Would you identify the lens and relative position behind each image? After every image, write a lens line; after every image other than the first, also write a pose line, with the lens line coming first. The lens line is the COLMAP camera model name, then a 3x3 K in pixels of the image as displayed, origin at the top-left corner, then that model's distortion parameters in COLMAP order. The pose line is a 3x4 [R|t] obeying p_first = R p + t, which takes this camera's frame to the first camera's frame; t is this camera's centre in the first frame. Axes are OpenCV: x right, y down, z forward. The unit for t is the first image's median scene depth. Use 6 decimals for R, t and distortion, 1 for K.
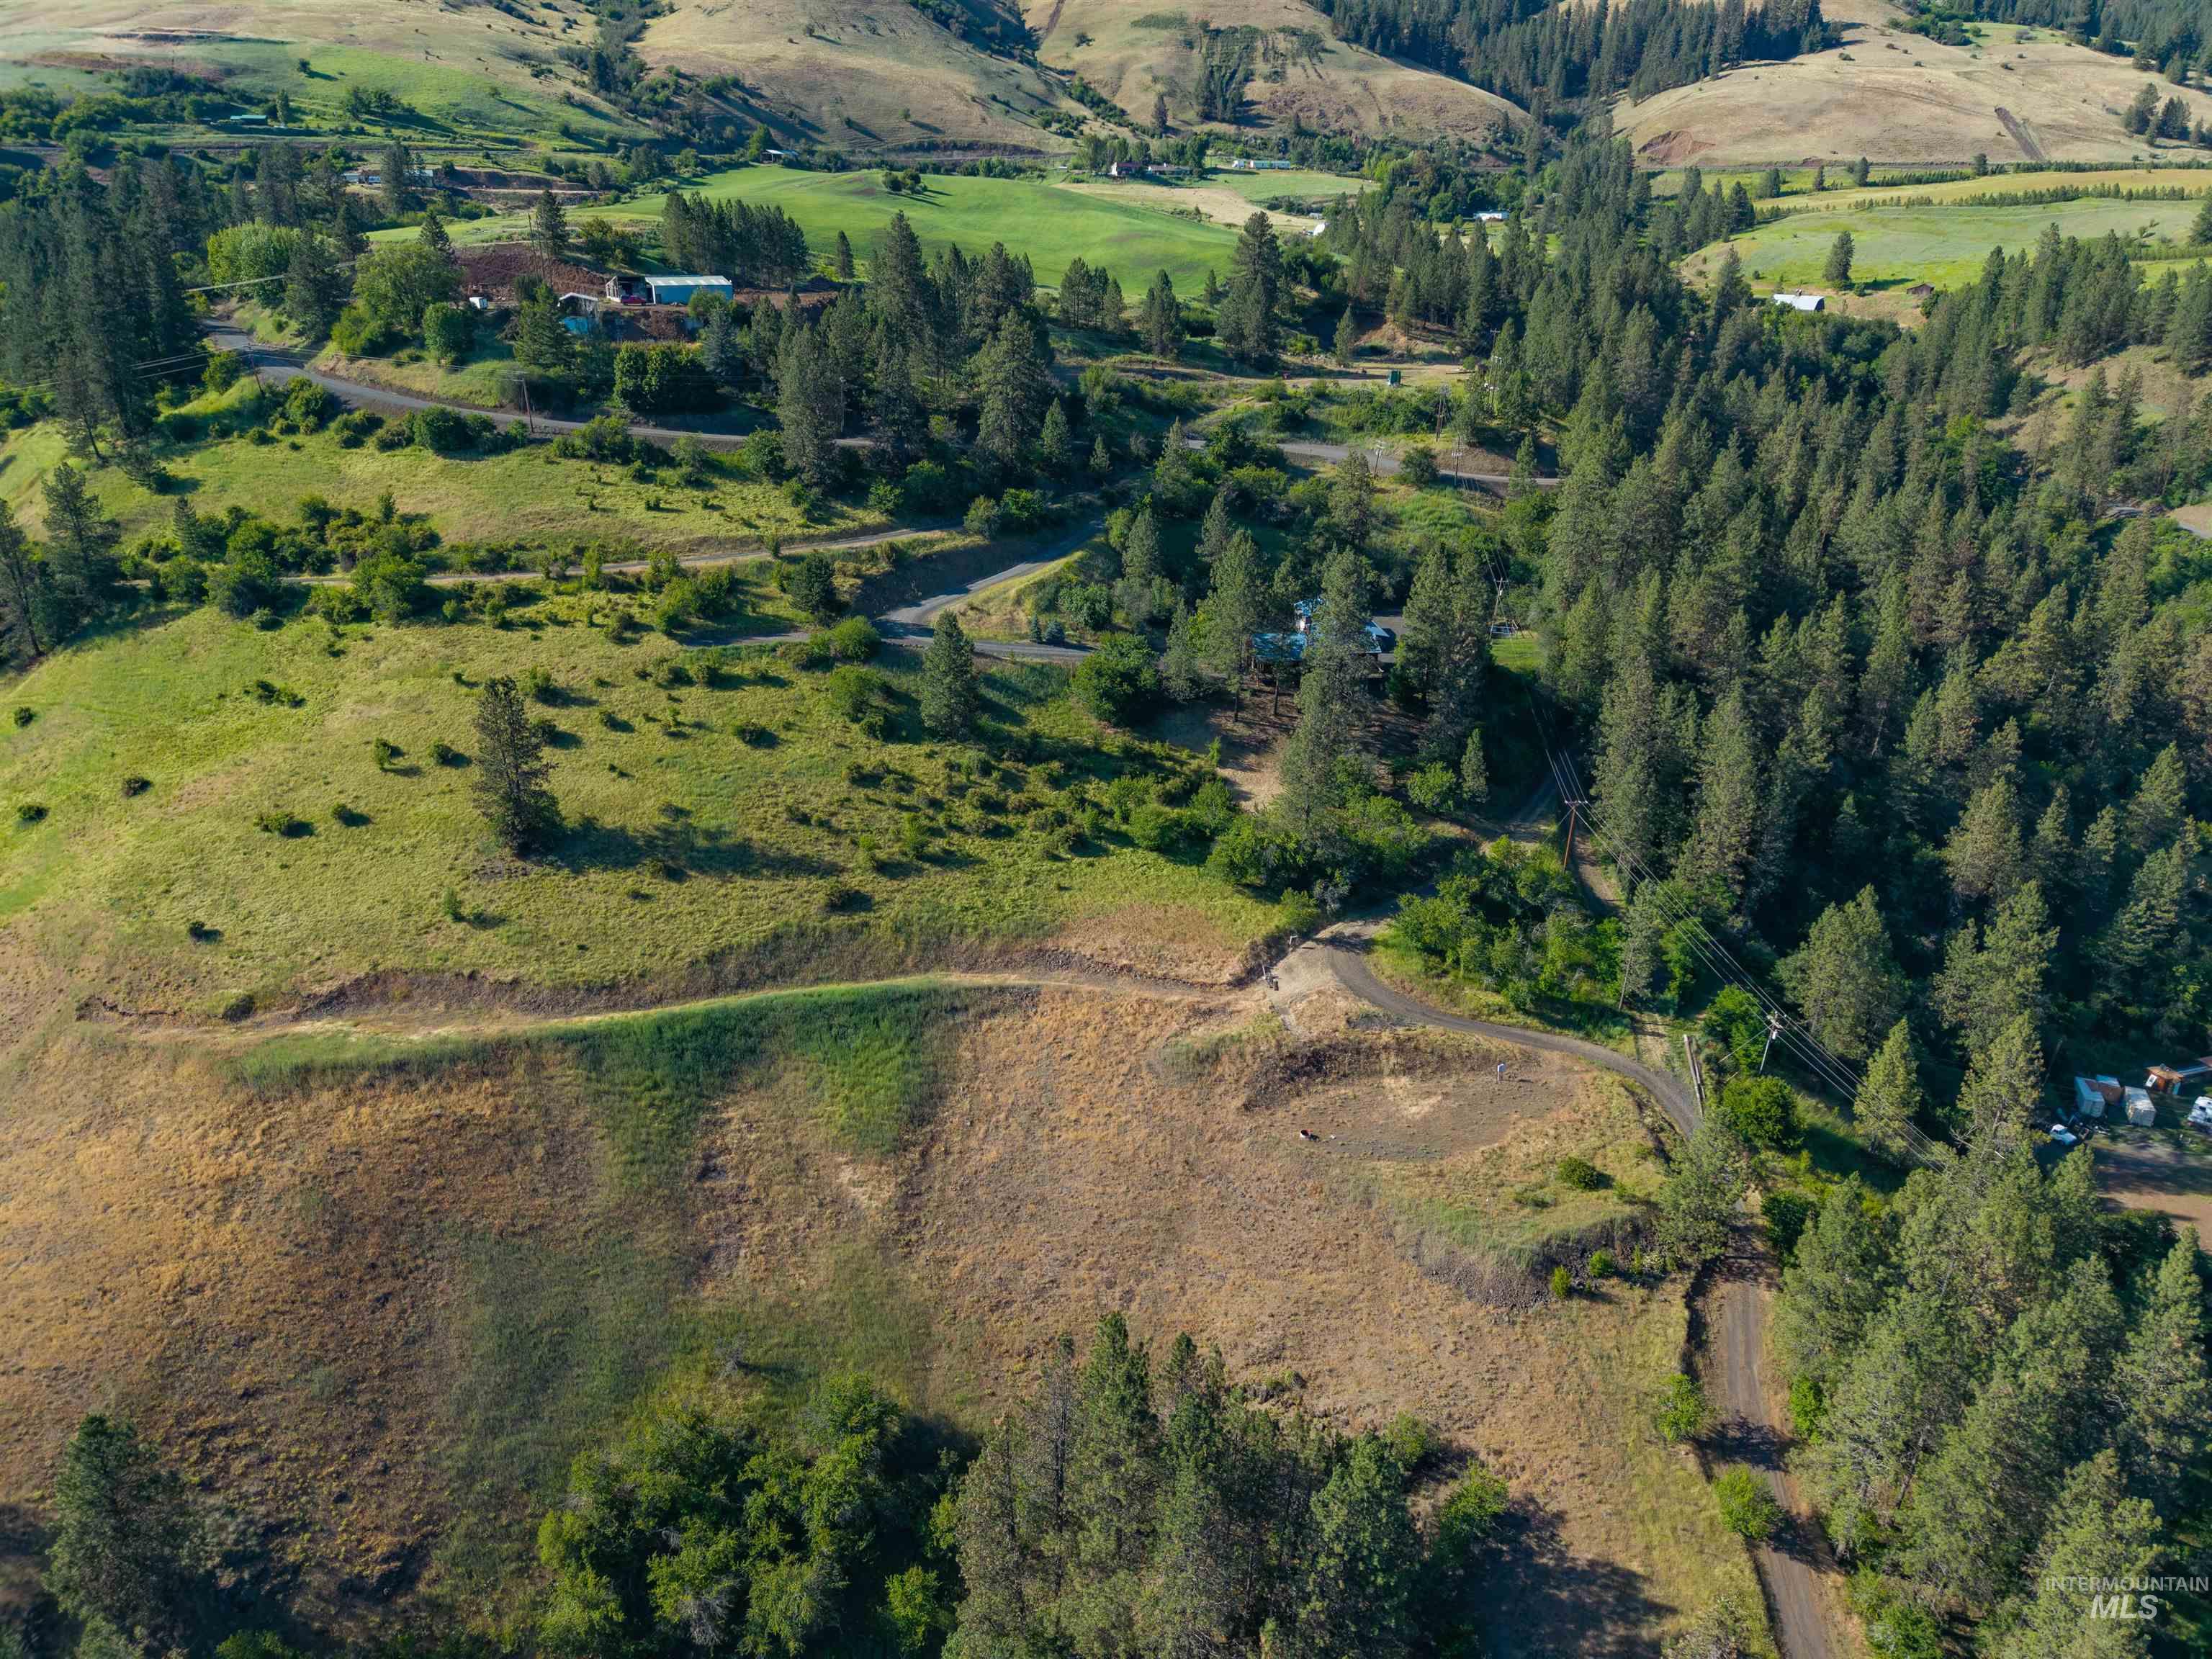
lens RADIAL K [[1472.7, 0, 1106.1], [0, 1472.7, 835.4], [0, 0, 1]] dist [0.023230, -0.019991]
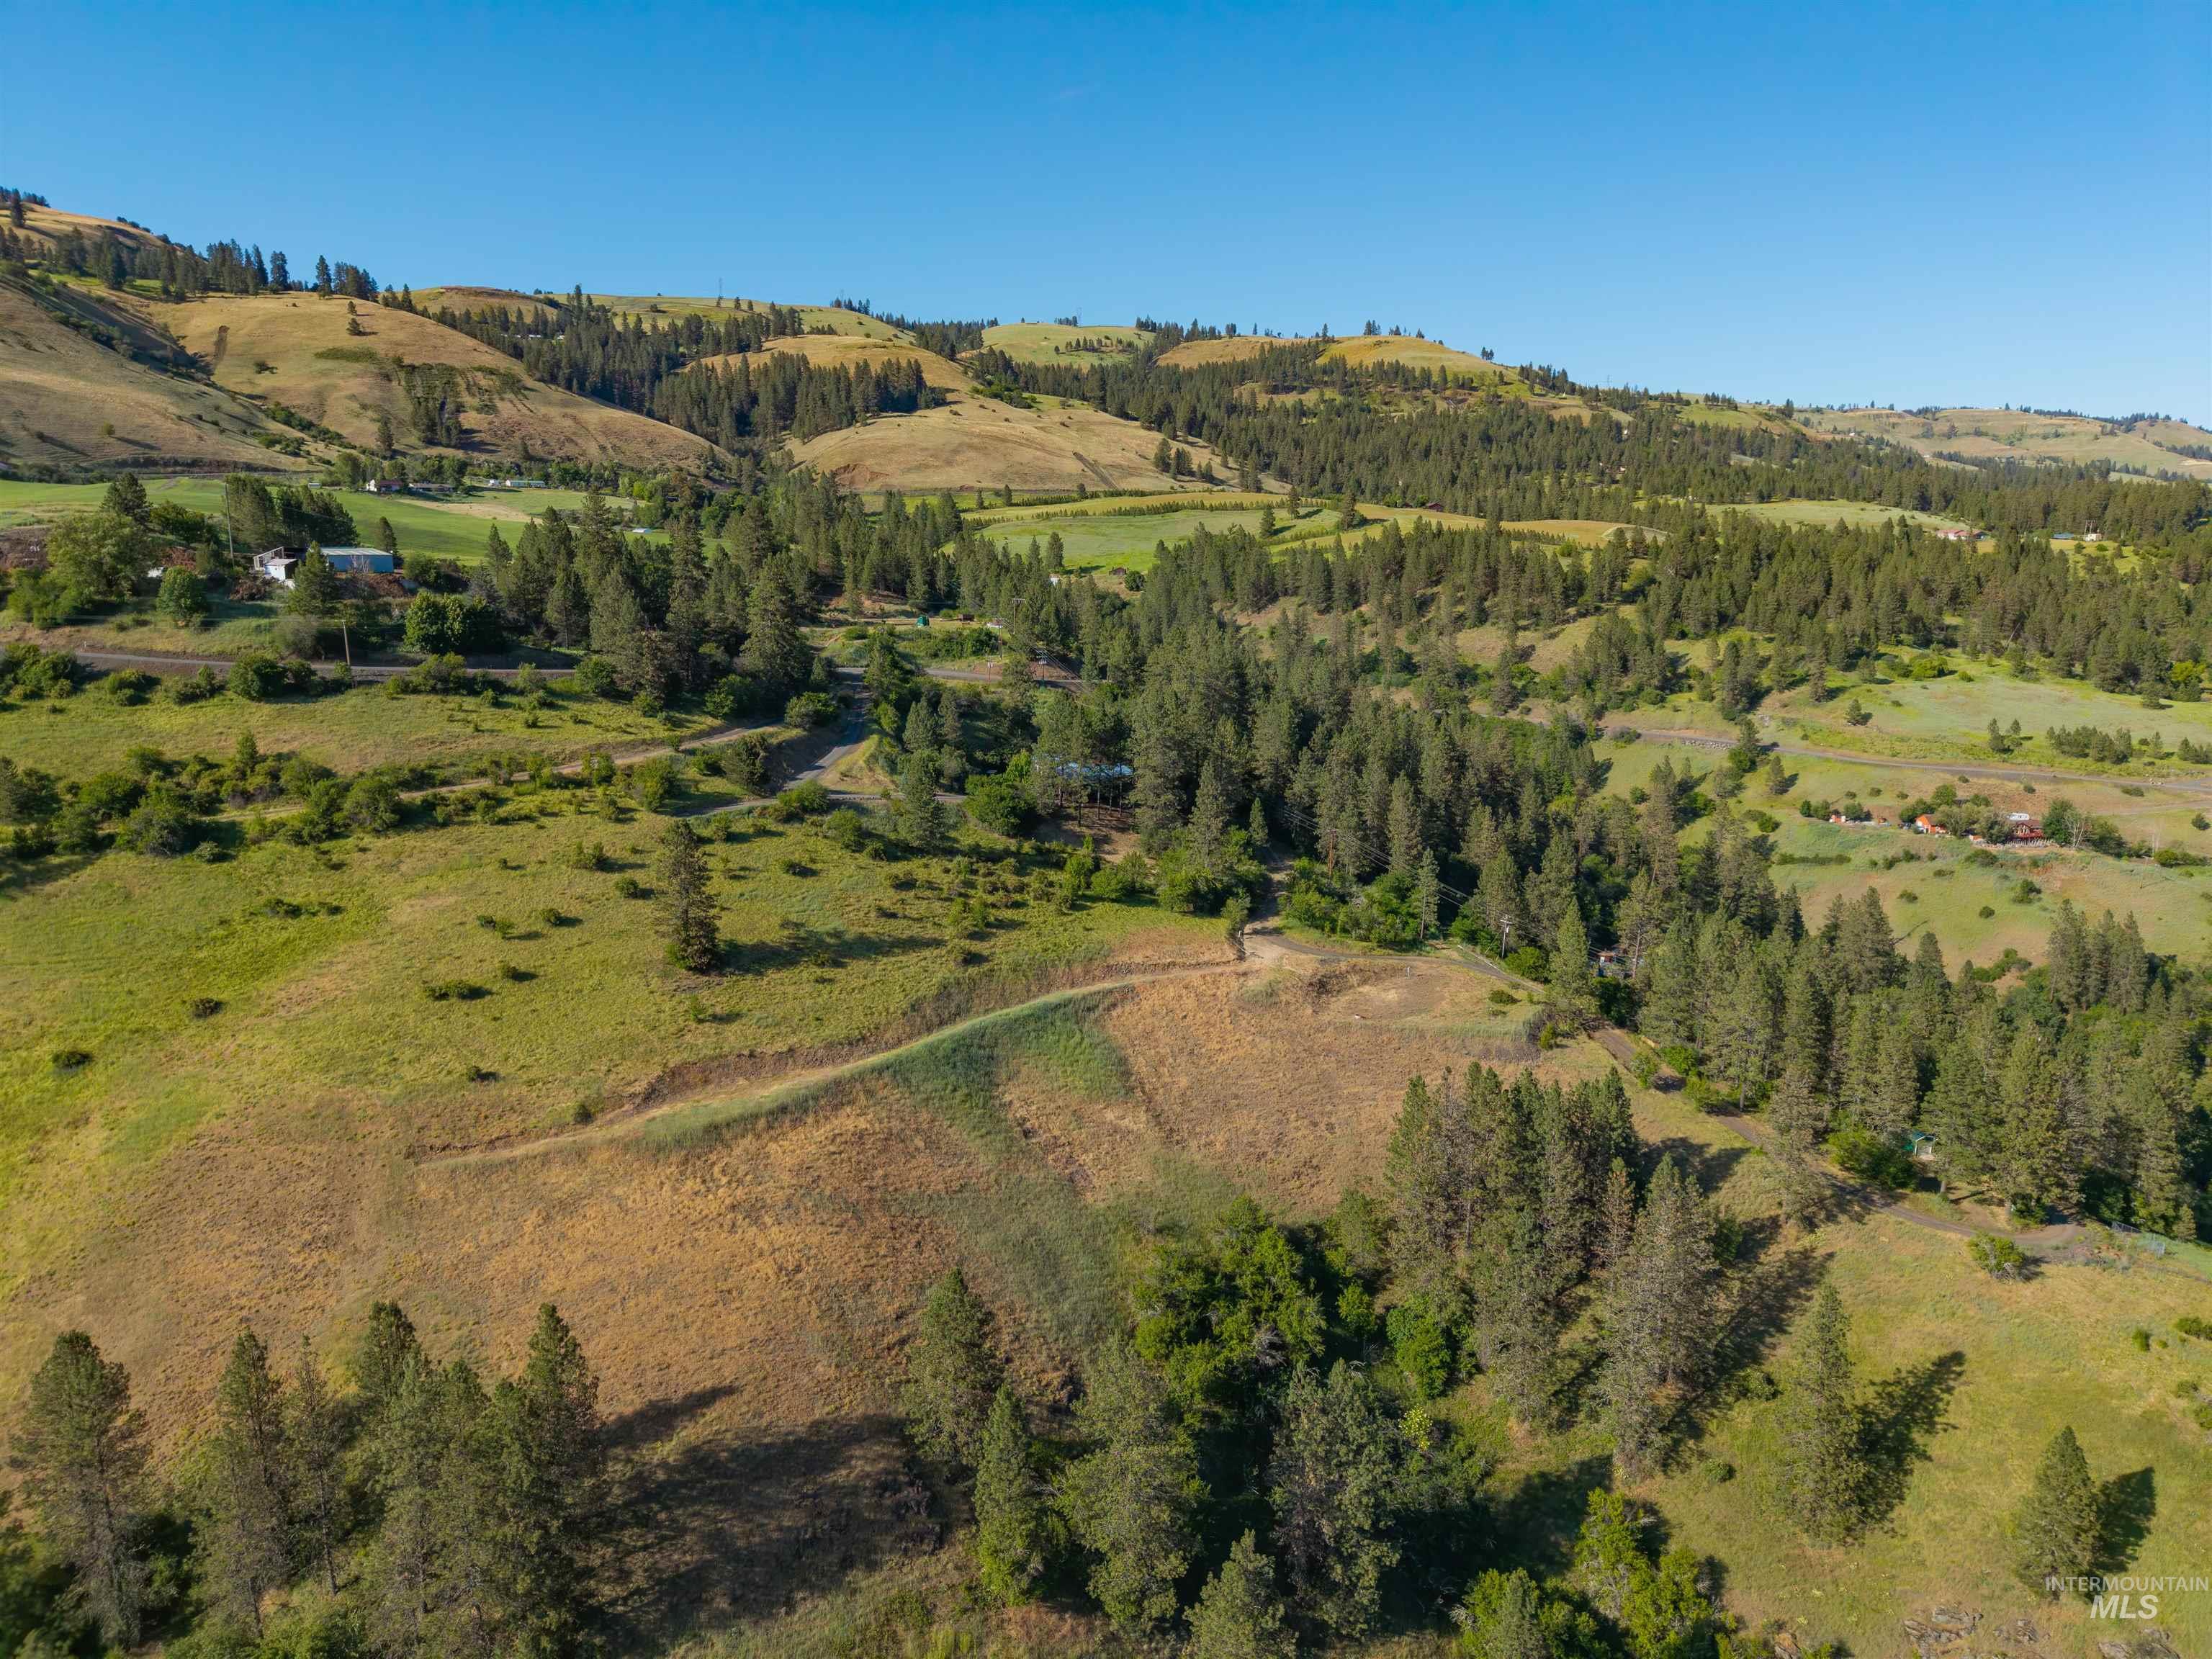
lens RADIAL K [[1472.7, 0, 1111.7], [0, 1472.7, 842.2], [0, 0, 1]] dist [0.023230, -0.019991]
pose [[0.822793, -0.126248, 0.554142, -0.307713], [0.234660, 0.963491, -0.128915, 0.056542], [-0.517636, 0.236106, 0.822379, -0.058603]]
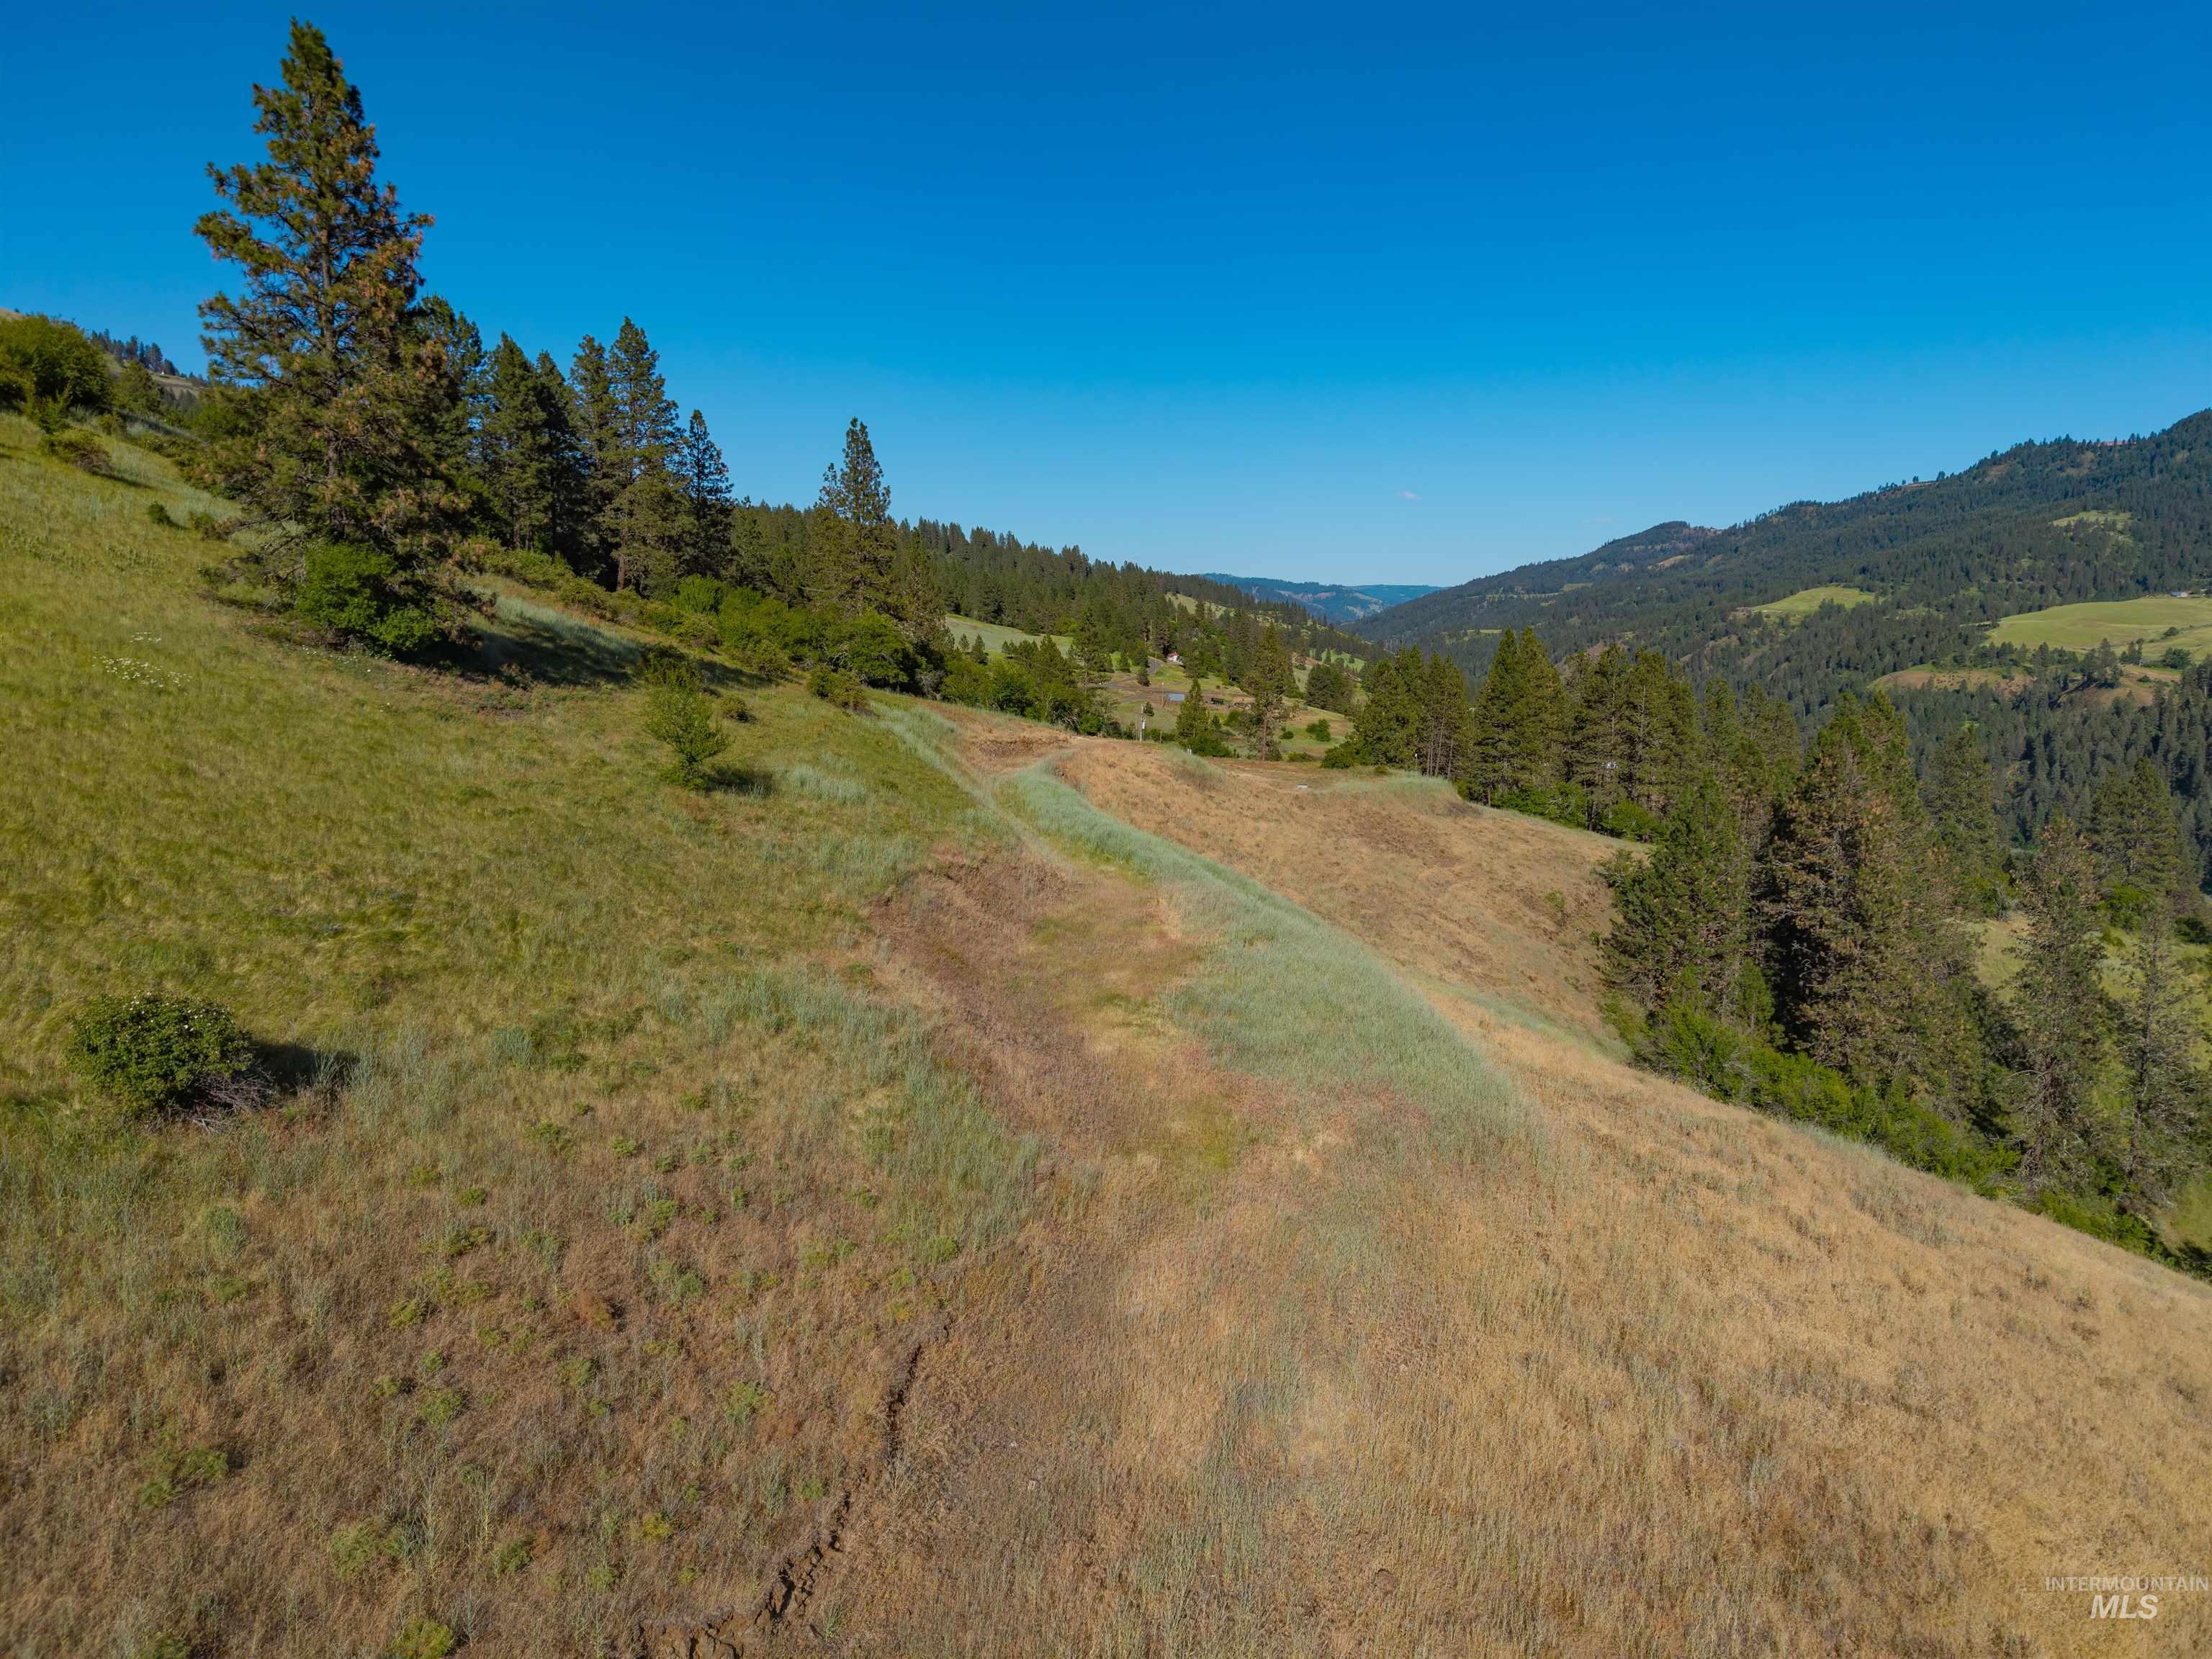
lens RADIAL K [[1472.7, 0, 1107.0], [0, 1472.7, 834.7], [0, 0, 1]] dist [0.023230, -0.019991]
pose [[0.062136, -0.156169, 0.985774, -0.278783], [0.380028, 0.916985, 0.121318, 0.023303], [-0.922886, 0.367083, 0.116326, 0.345601]]
